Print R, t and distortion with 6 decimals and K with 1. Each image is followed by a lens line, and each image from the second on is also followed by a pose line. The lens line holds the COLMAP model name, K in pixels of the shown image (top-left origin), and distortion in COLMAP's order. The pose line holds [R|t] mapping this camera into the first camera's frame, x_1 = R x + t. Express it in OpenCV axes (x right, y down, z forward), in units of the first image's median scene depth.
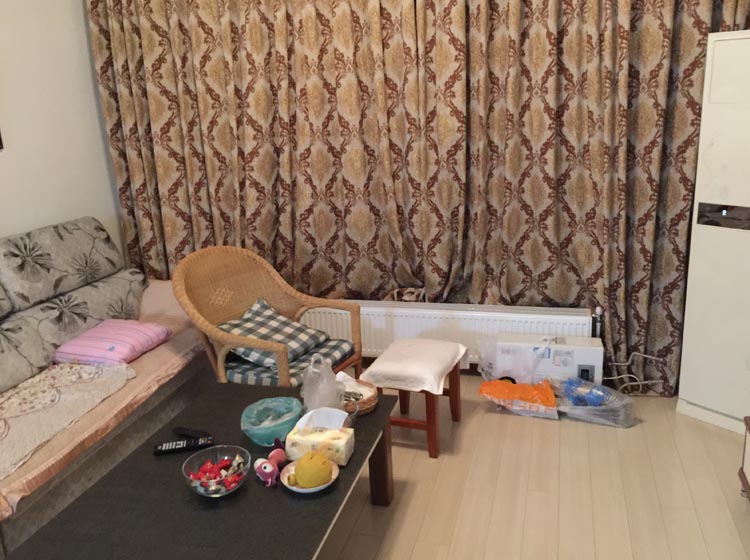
lens RADIAL K [[668.5, 0, 379.0], [0, 668.5, 281.0], [0, 0, 1]] dist [0.047578, -0.036032]
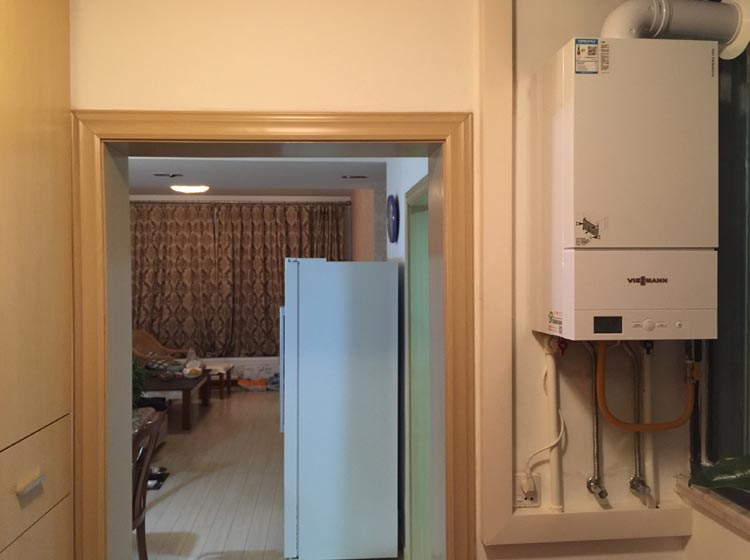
lens RADIAL K [[668.5, 0, 376.8], [0, 668.5, 278.1], [0, 0, 1]] dist [0.047578, -0.036032]
pose [[0.939462, 0.036997, 0.340650, -0.244162], [0.054067, 0.965694, -0.253991, 0.443568], [-0.338360, 0.257033, 0.905233, -1.638701]]
